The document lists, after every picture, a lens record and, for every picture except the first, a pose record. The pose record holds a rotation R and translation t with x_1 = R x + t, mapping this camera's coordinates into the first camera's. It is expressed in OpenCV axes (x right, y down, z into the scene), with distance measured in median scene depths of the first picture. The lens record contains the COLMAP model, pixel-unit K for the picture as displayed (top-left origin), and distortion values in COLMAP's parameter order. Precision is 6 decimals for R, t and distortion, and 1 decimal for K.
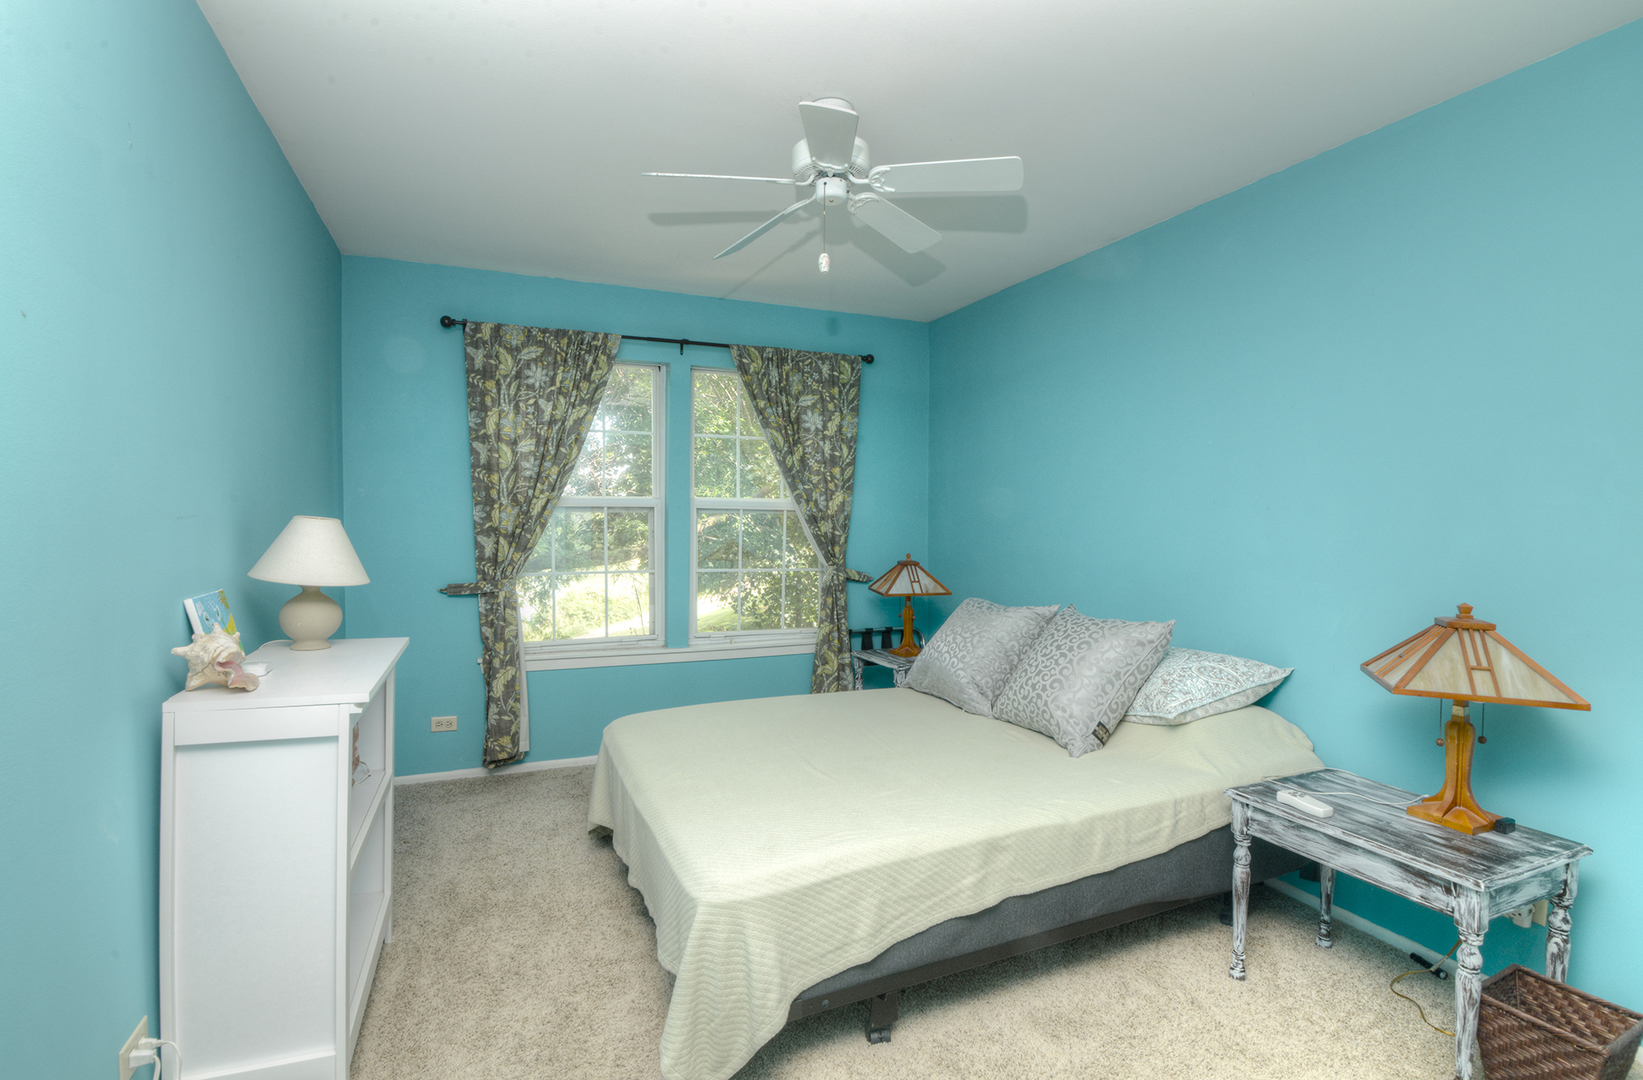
lens RADIAL K [[777.5, 0, 815.5], [0, 777.5, 543.4], [0, 0, 1]] dist [-0.022003, 0.000319]
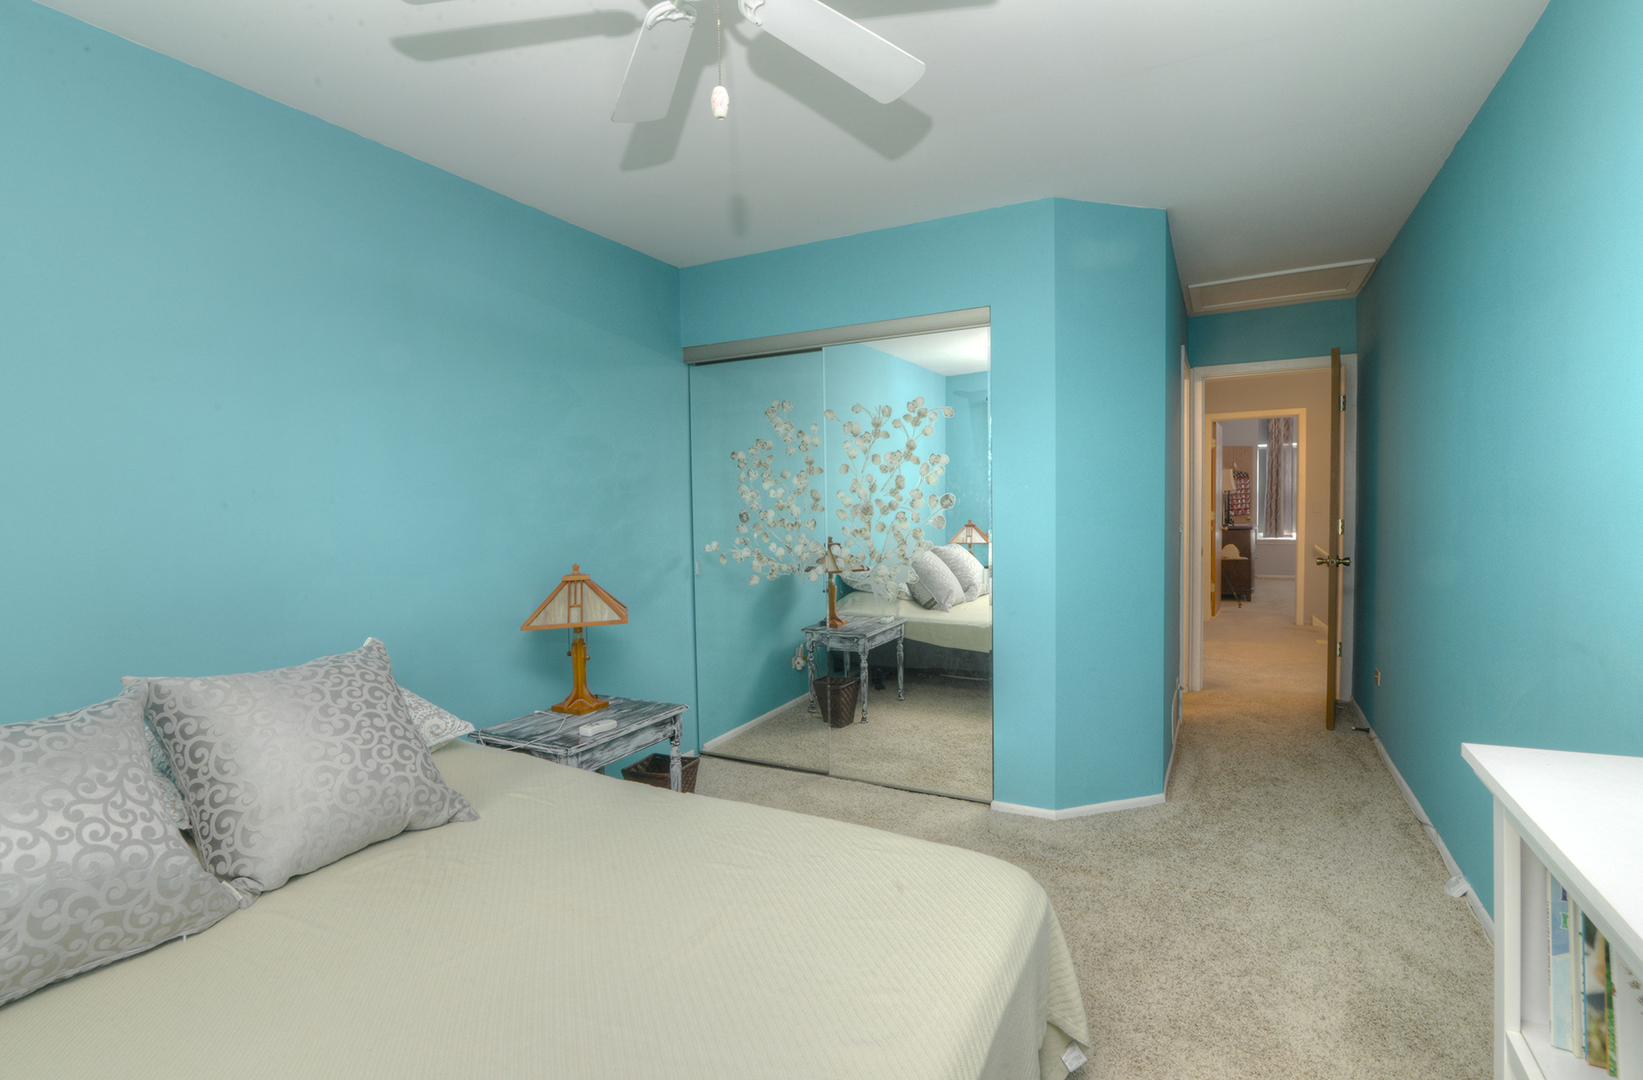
lens RADIAL K [[777.5, 0, 815.5], [0, 777.5, 543.4], [0, 0, 1]] dist [-0.022003, 0.000319]
pose [[-0.646195, -0.028716, 0.762632, -0.604961], [0.037906, 0.996851, 0.069654, -0.050914], [-0.762231, 0.073918, -0.643071, 1.573893]]
